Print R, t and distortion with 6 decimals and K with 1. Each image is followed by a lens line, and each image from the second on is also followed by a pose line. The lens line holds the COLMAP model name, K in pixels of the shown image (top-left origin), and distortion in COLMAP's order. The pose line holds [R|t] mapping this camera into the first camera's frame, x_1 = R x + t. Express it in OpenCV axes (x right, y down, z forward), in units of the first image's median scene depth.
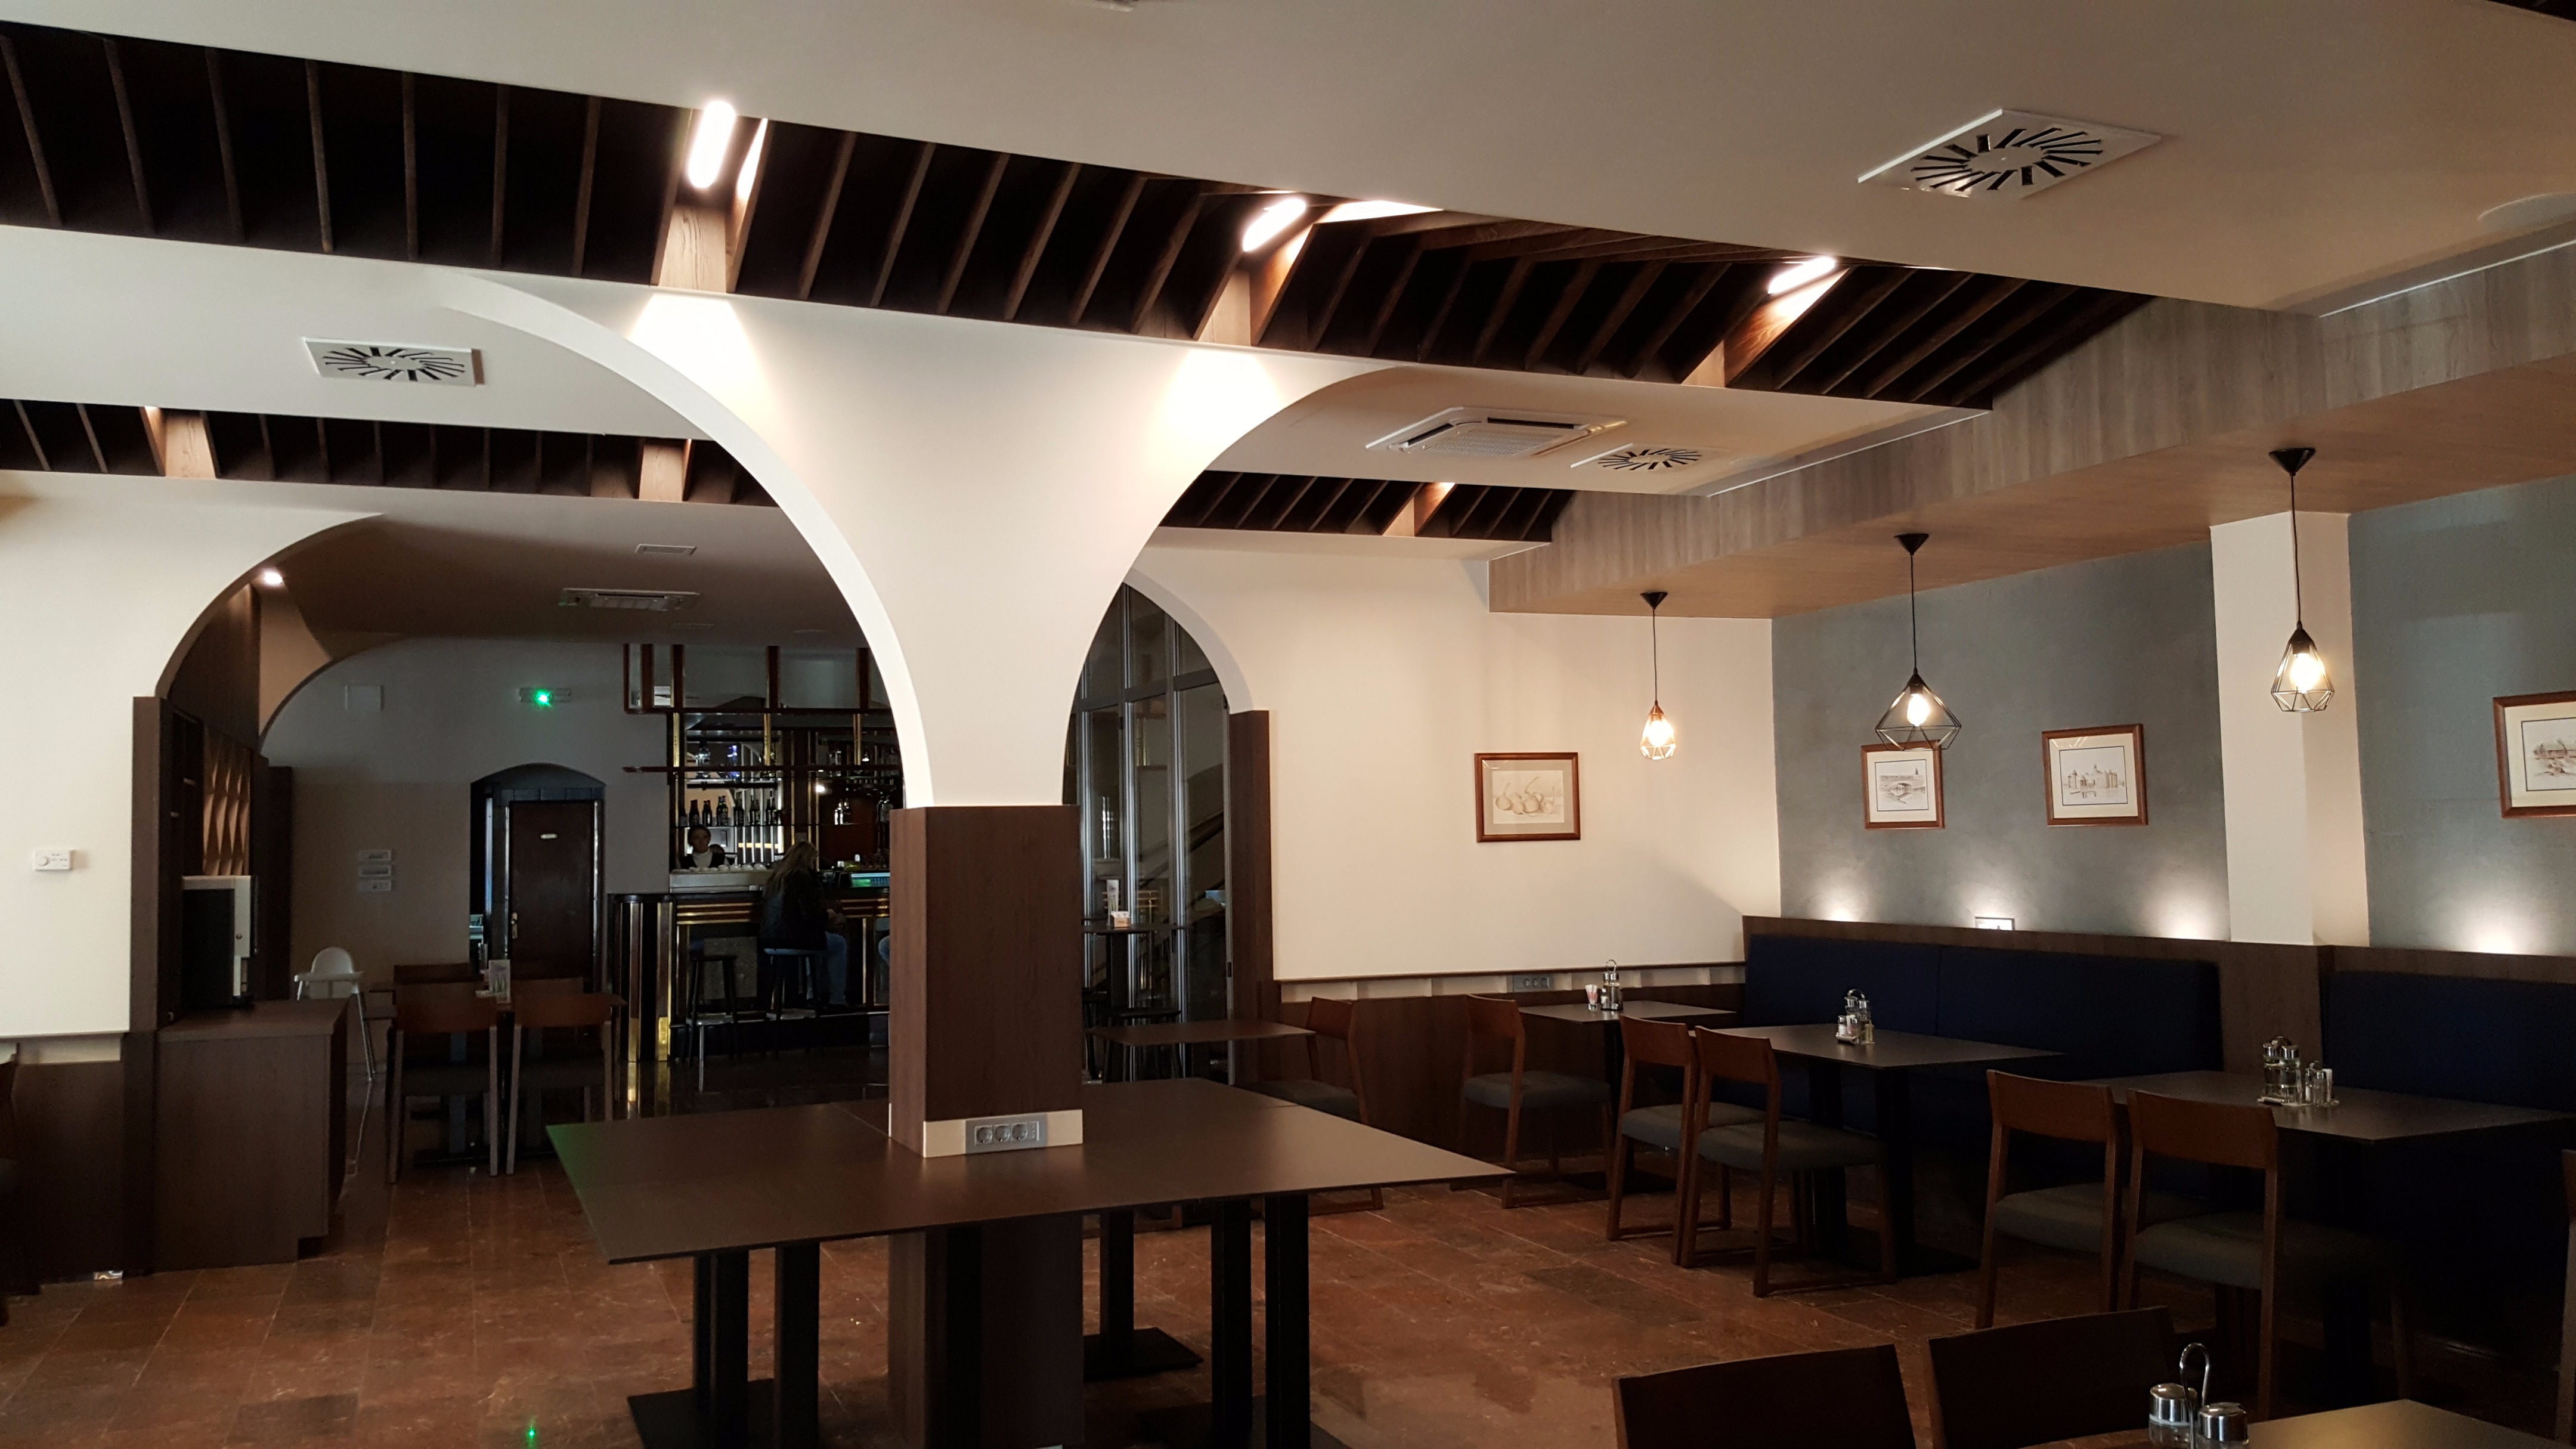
lens RADIAL K [[1949.8, 0, 1240.6], [0, 1949.8, 750.1], [0, 0, 1]] dist [0.109748, -0.164412]
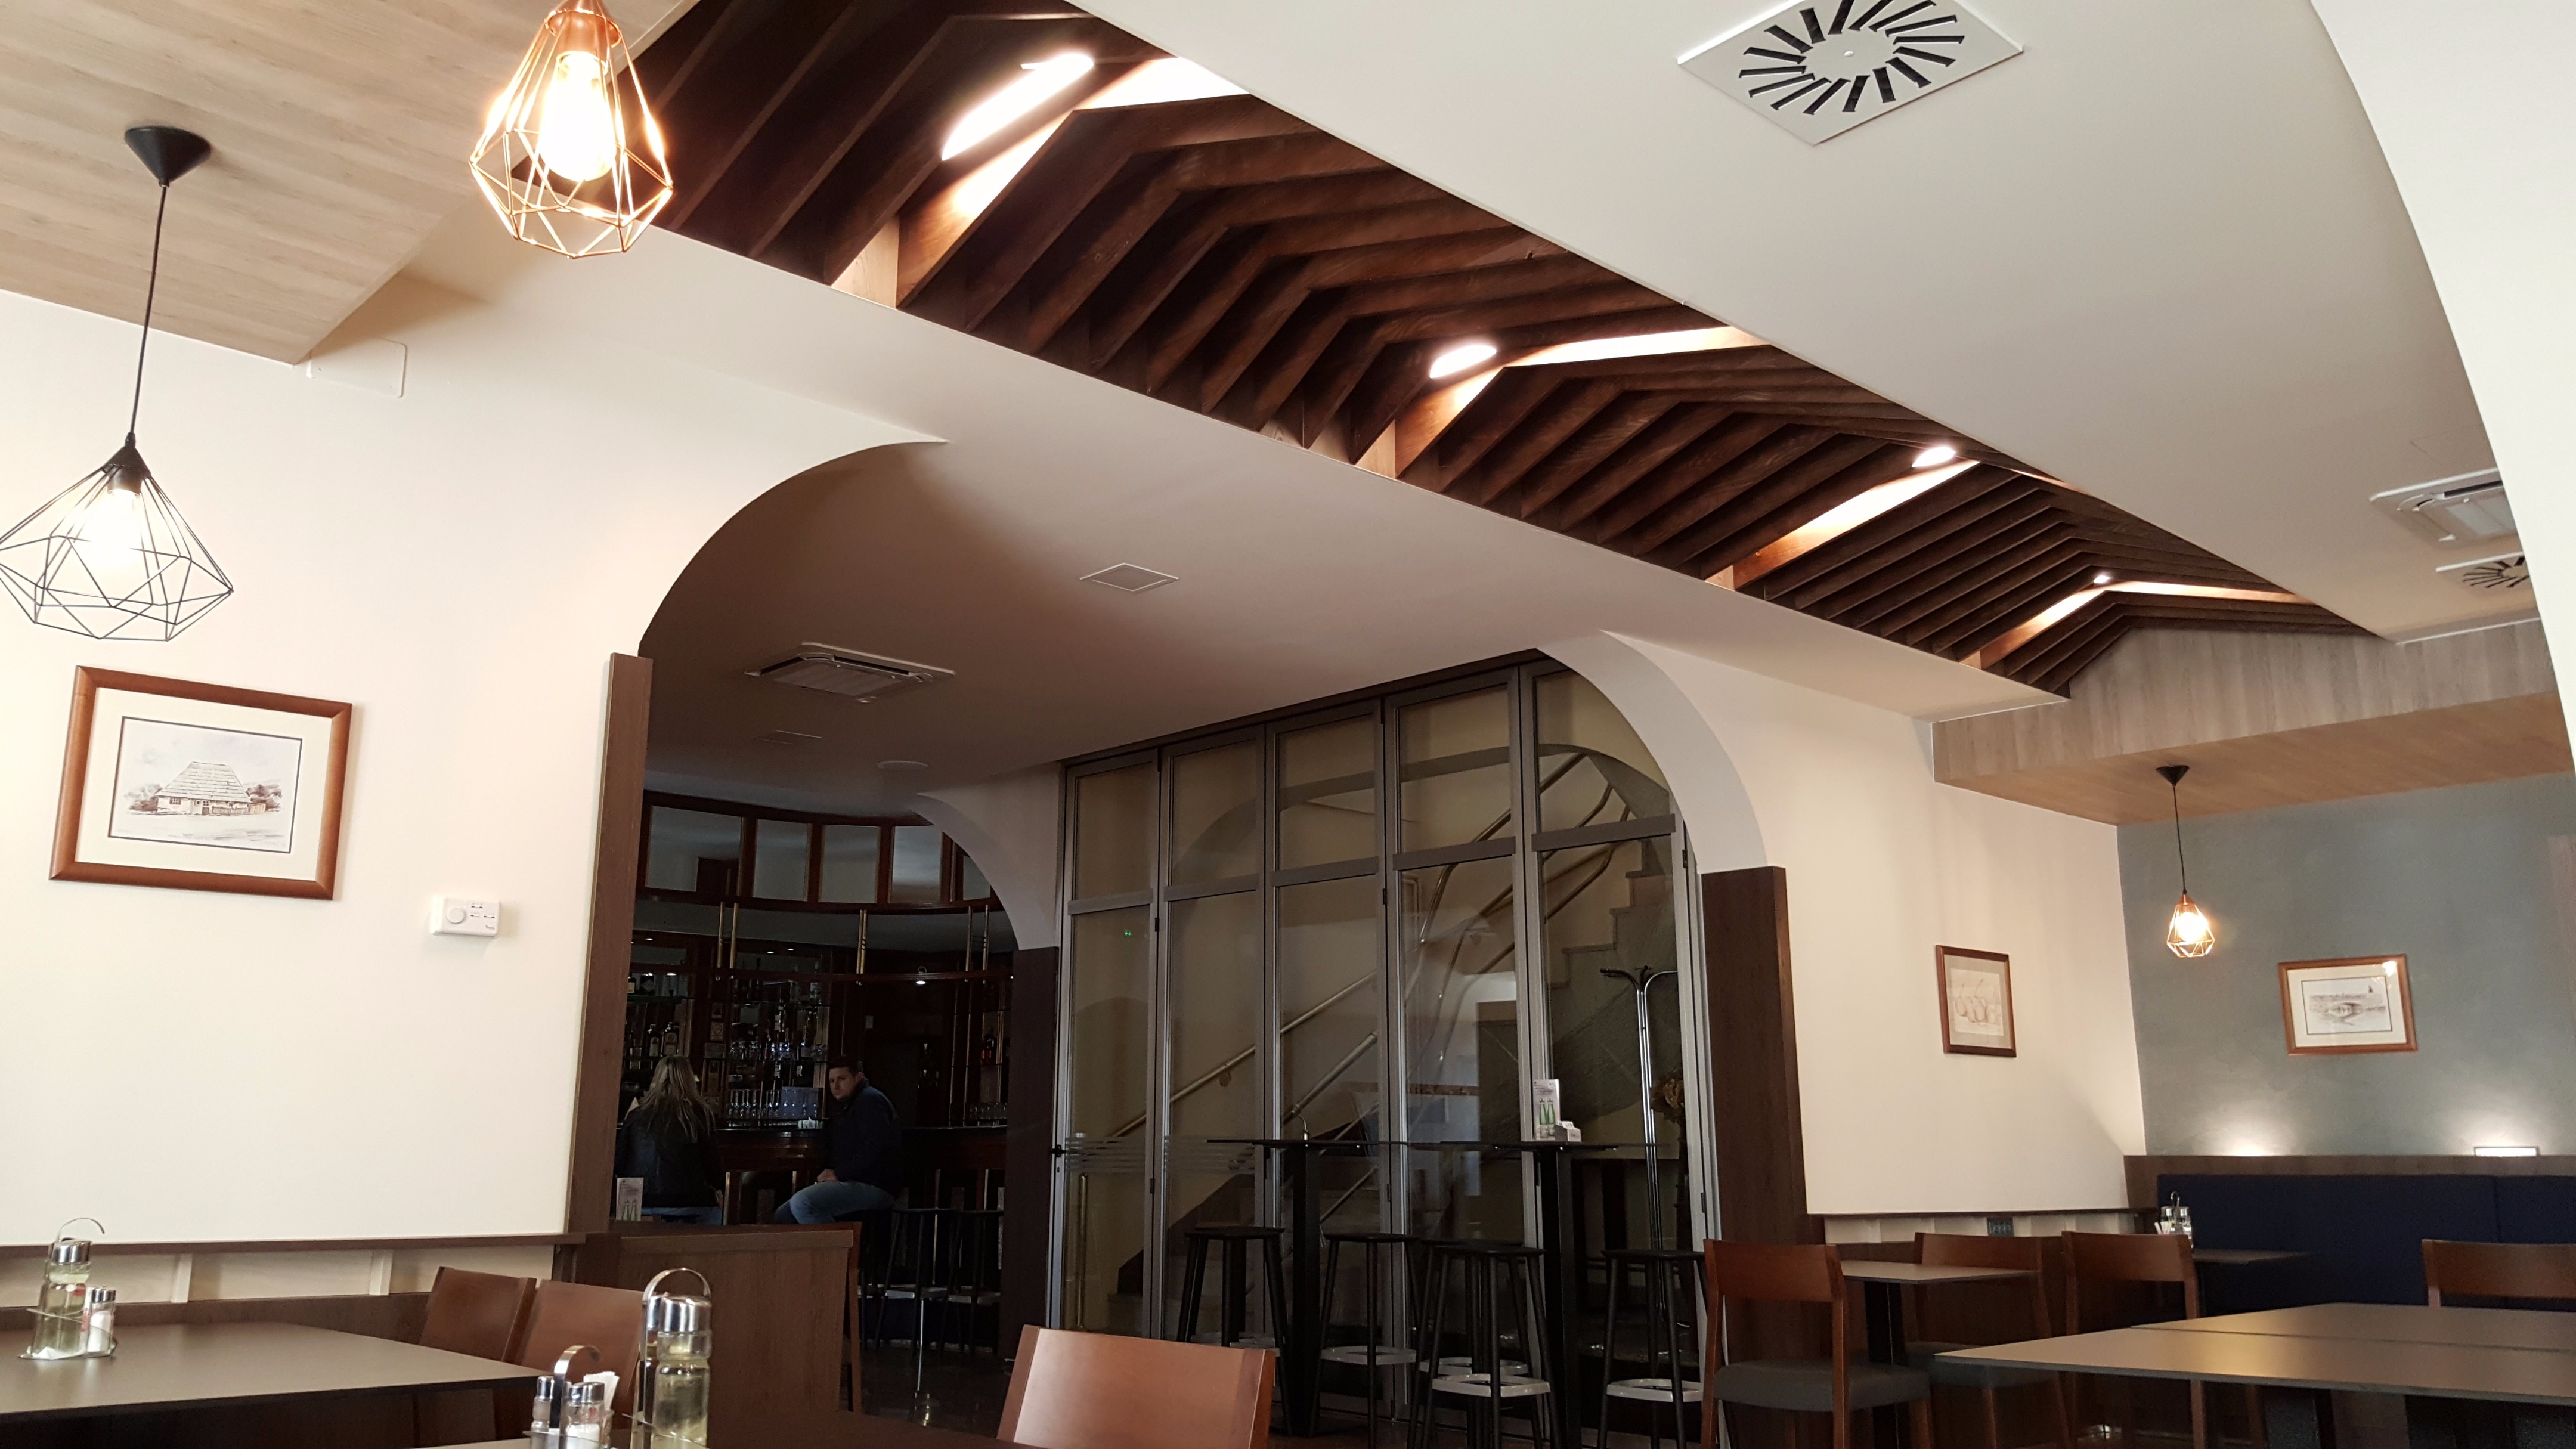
lens RADIAL K [[1949.8, 0, 1213.9], [0, 1949.8, 730.7], [0, 0, 1]] dist [0.109748, -0.164412]
pose [[0.925773, 0.101276, 0.364262, -0.488765], [-0.035481, 0.982475, -0.182984, 0.078042], [-0.376410, 0.156477, 0.913143, 0.328052]]
